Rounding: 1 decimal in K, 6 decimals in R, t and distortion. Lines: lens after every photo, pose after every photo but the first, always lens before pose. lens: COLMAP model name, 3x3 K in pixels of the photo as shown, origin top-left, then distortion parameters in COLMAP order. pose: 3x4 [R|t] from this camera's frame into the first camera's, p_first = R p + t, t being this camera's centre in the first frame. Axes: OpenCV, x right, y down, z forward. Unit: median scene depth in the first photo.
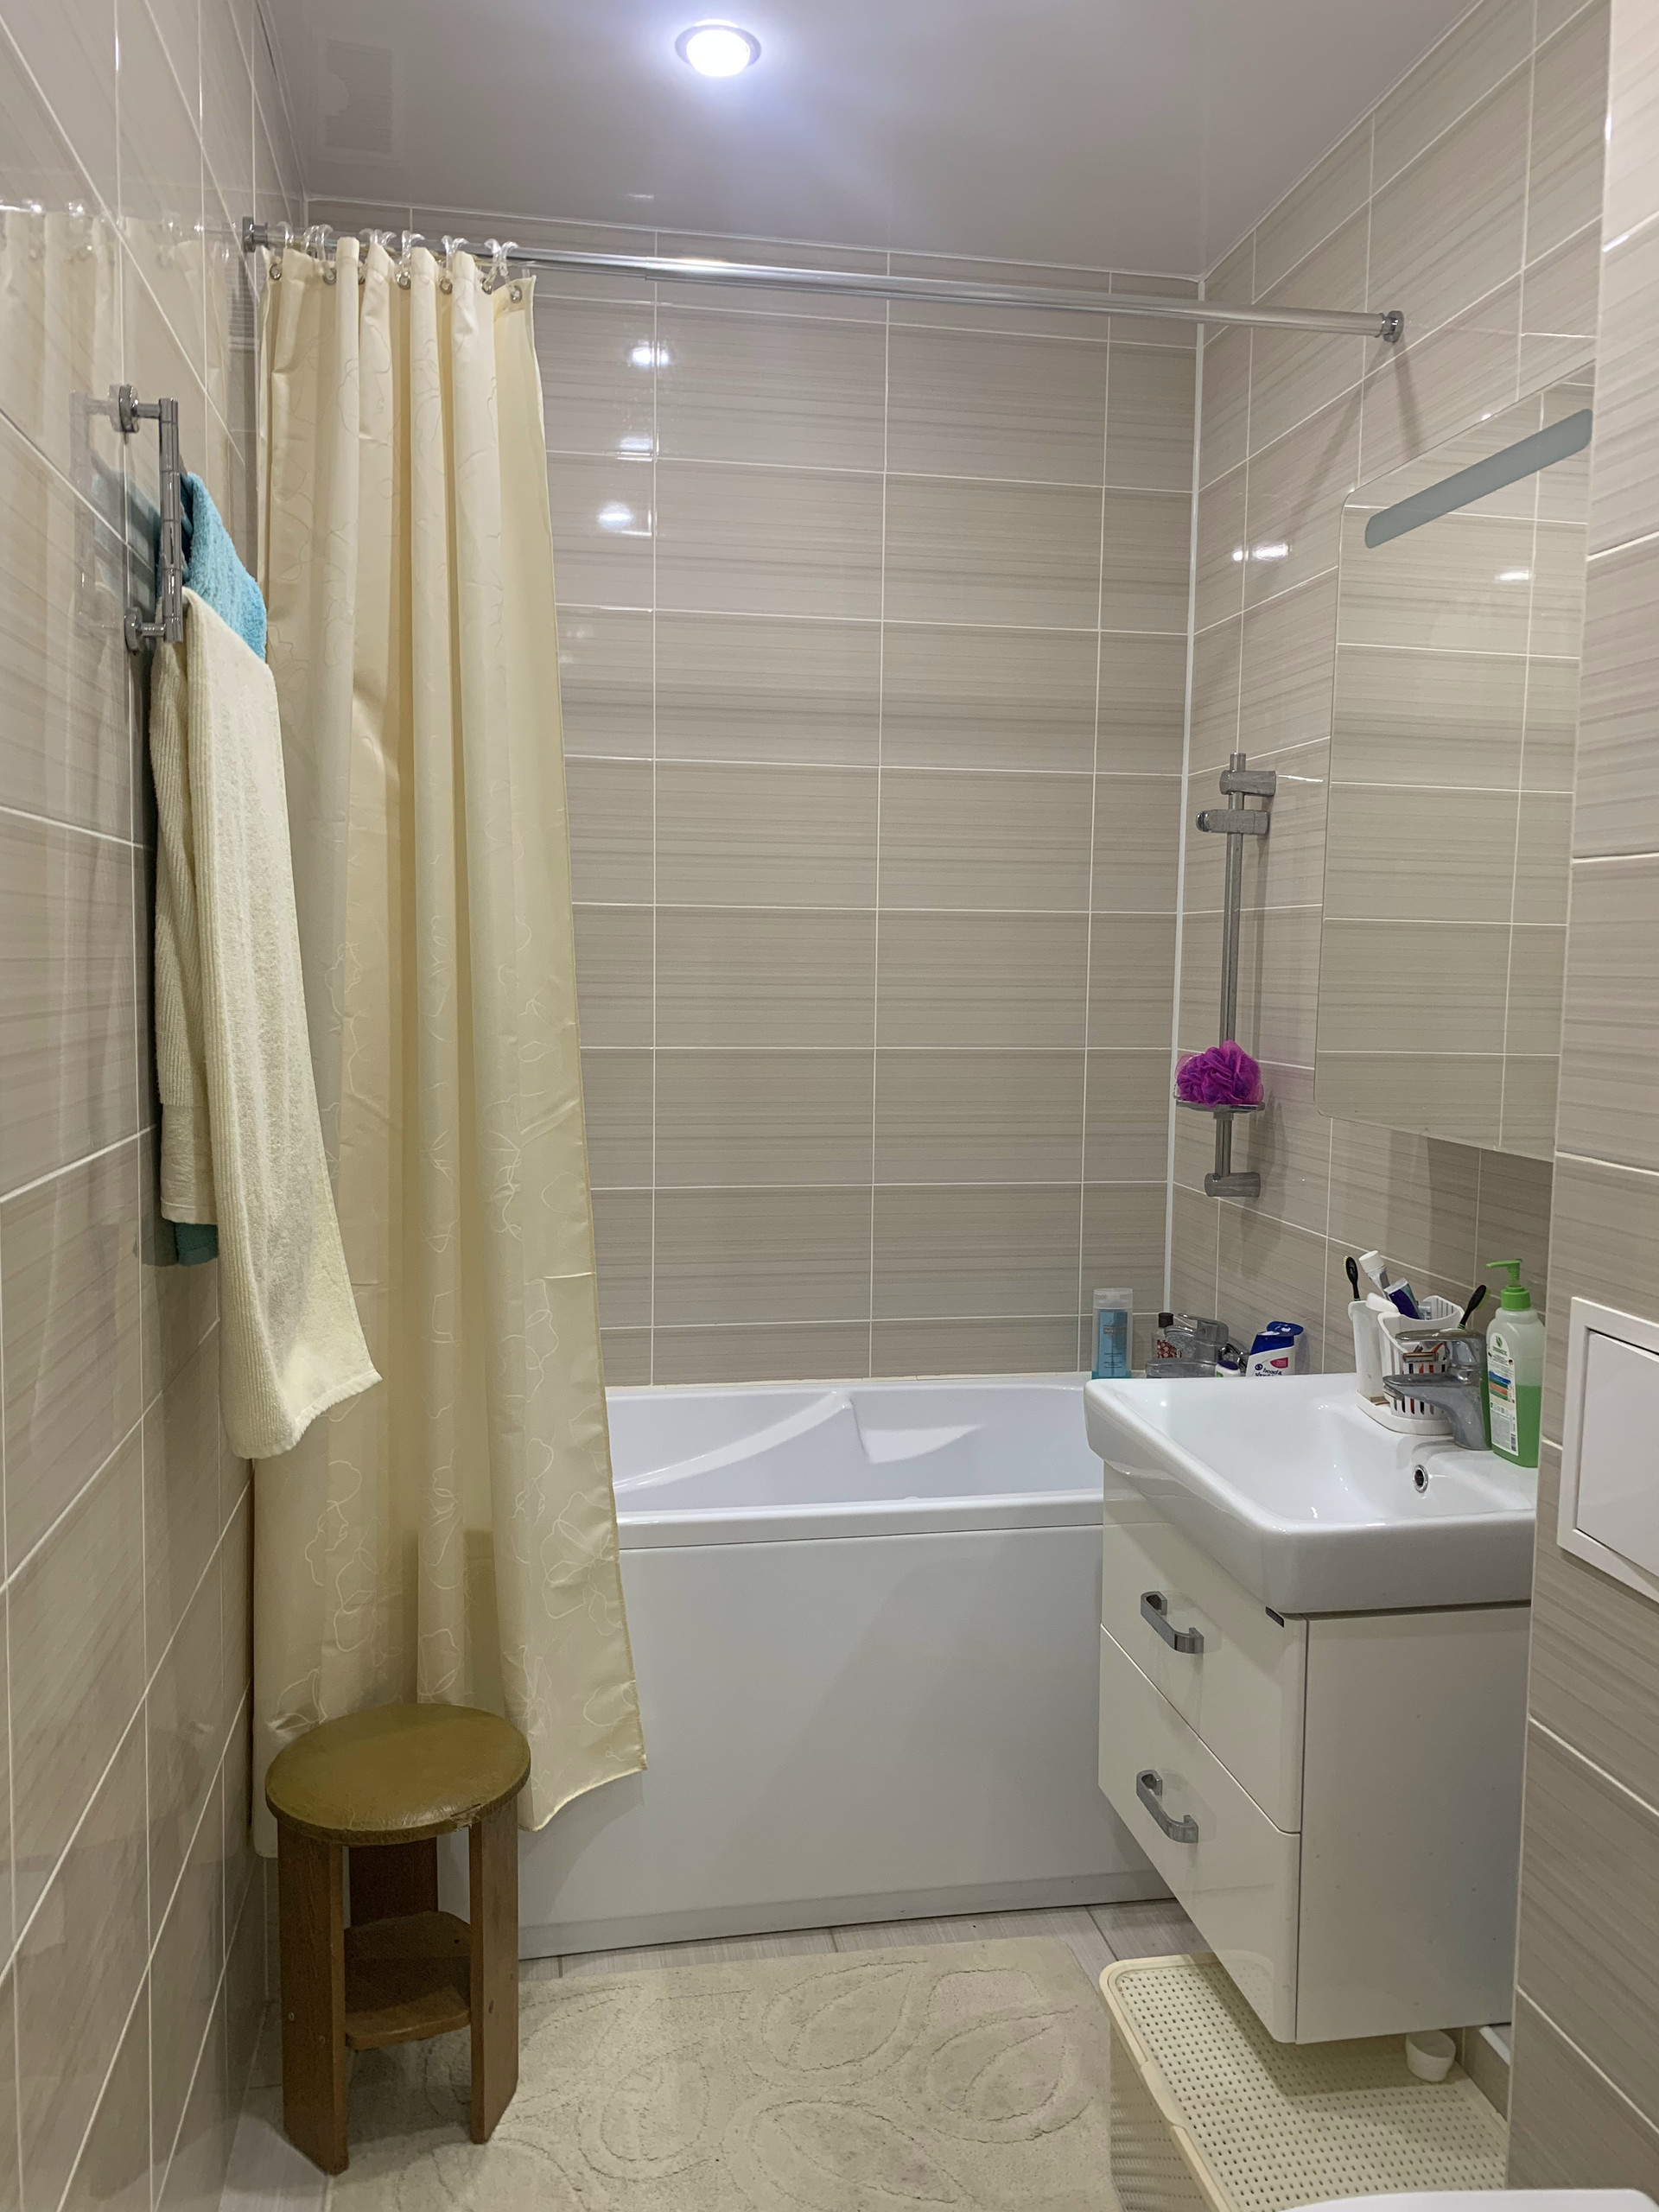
lens RADIAL K [[1673.5, 0, 825.1], [0, 1673.5, 1101.0], [0, 0, 1]] dist [0.042803, -0.045926]
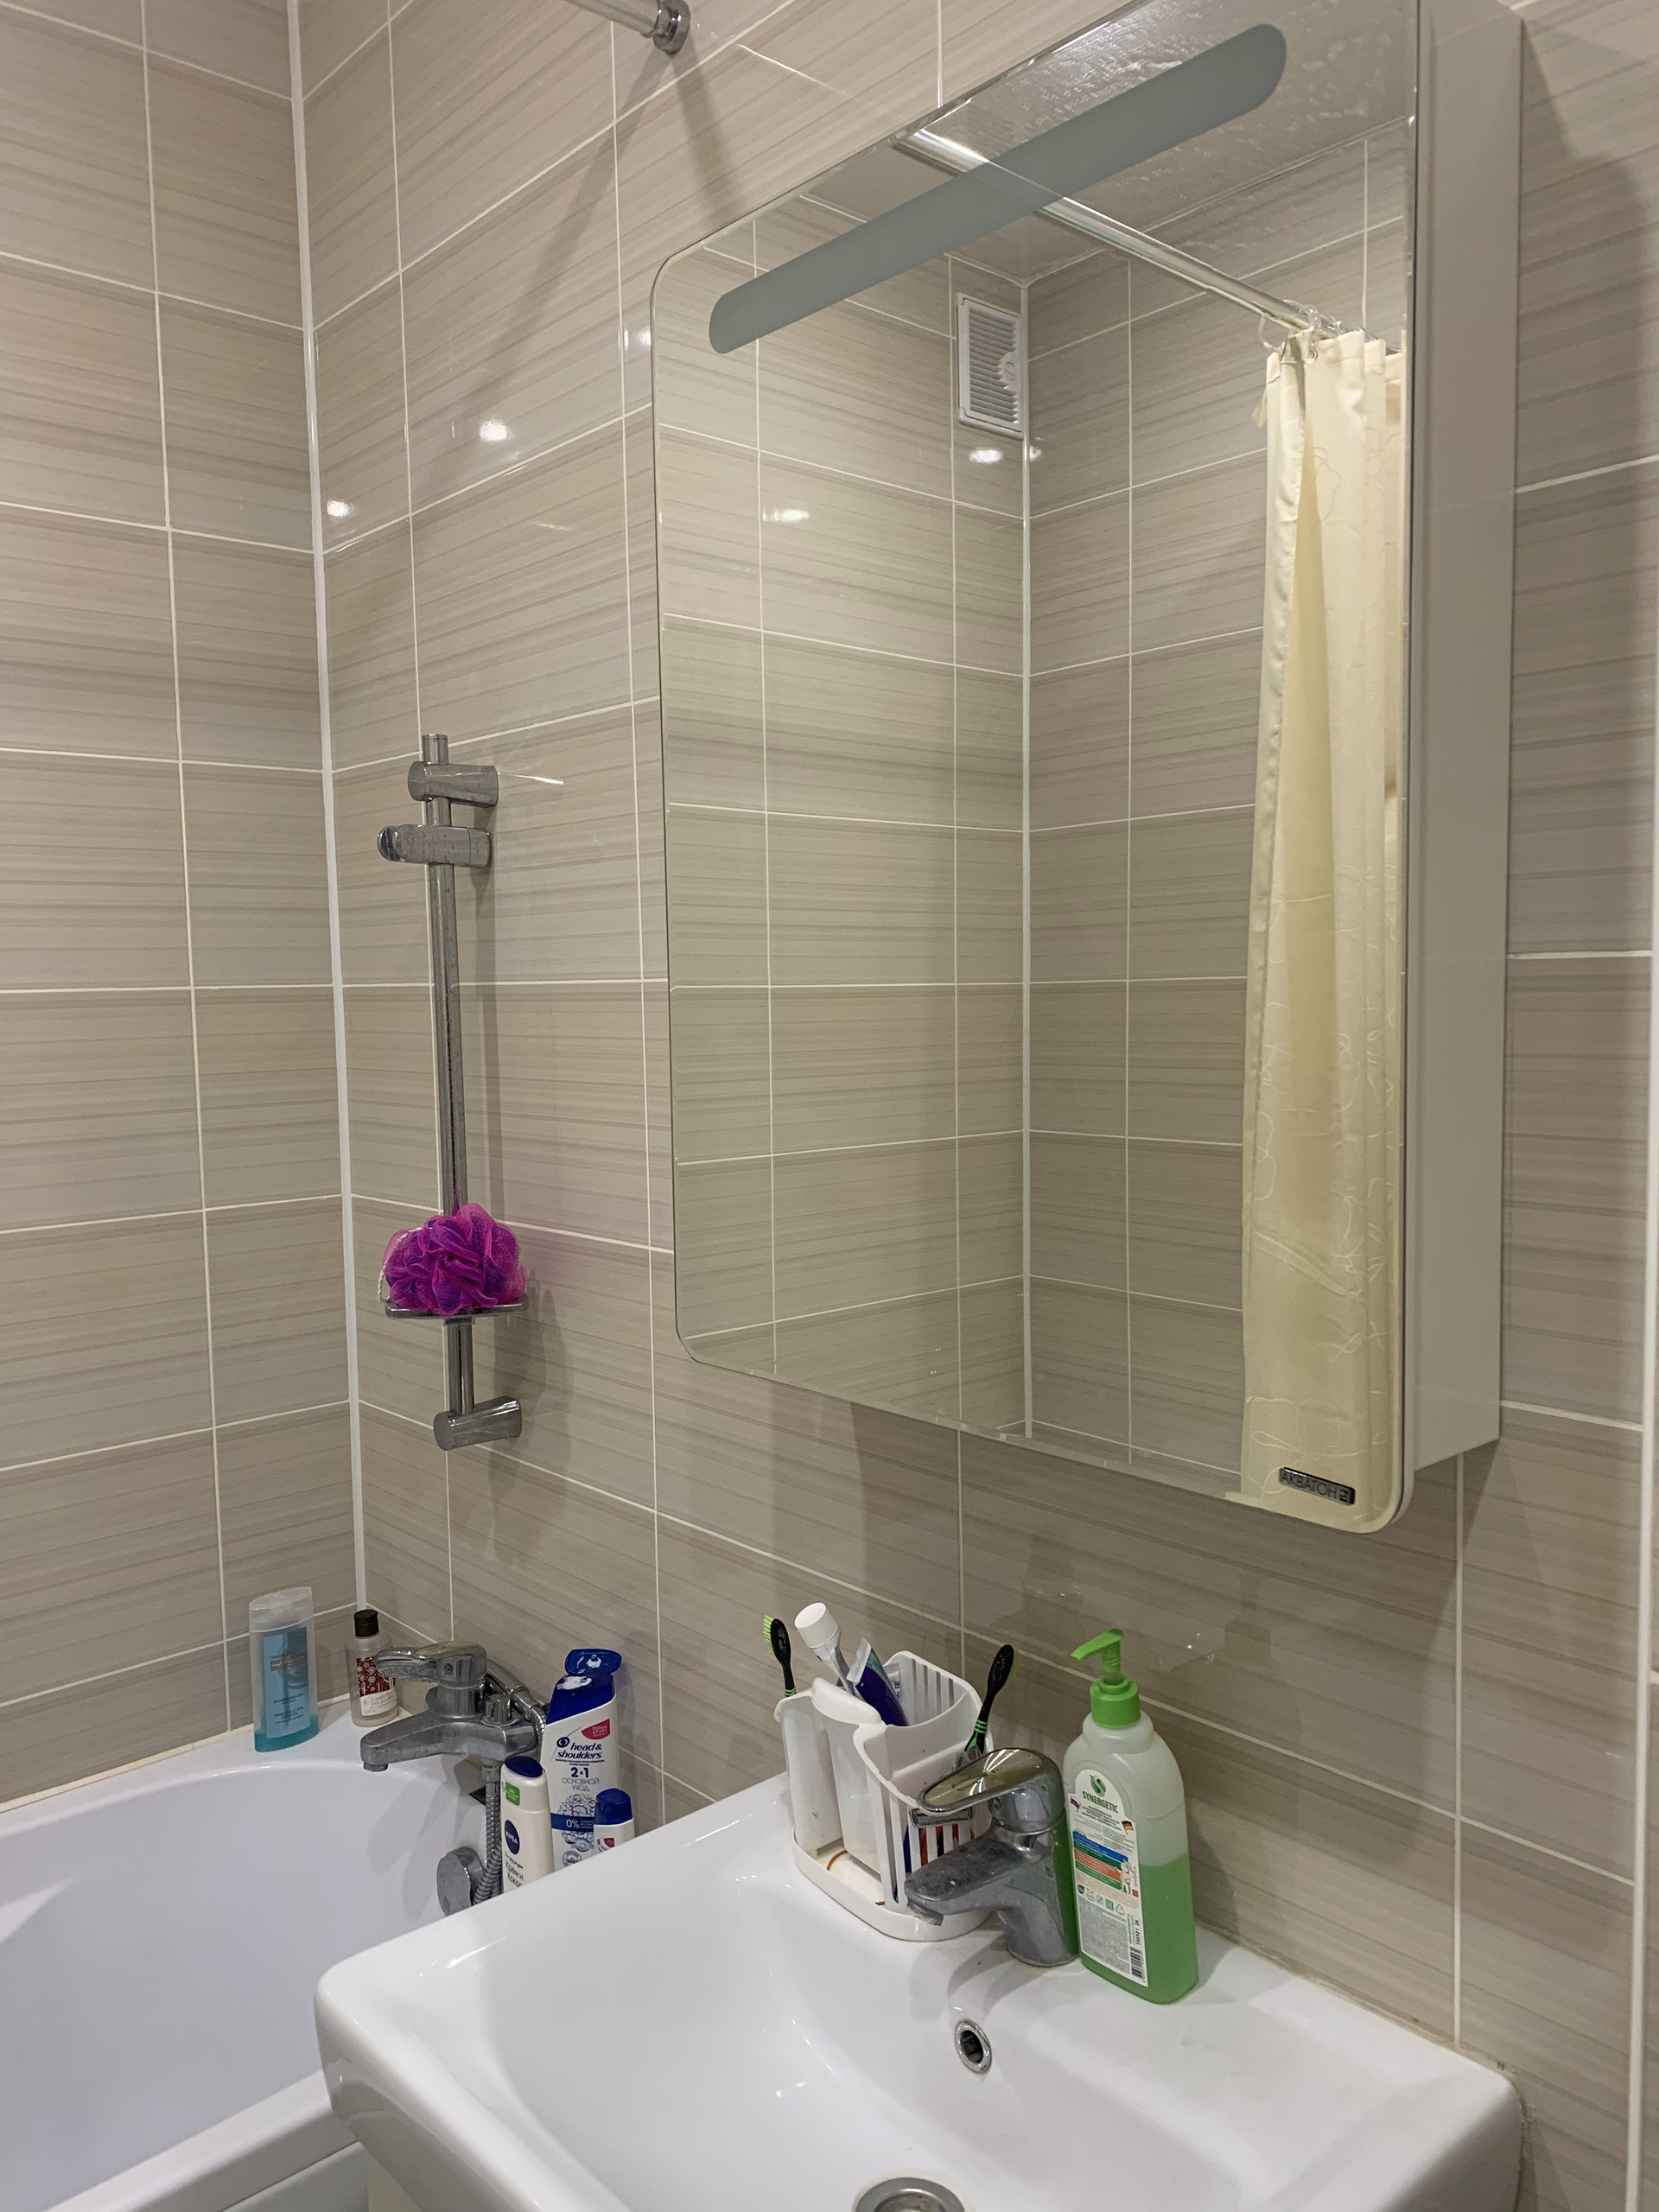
lens RADIAL K [[1673.5, 0, 822.9], [0, 1673.5, 1105.6], [0, 0, 1]] dist [0.042803, -0.045926]
pose [[0.851462, -0.071365, 0.519537, 0.036937], [0.077715, 0.996930, 0.009576, -0.066973], [-0.518625, 0.032222, 0.854394, 0.409313]]
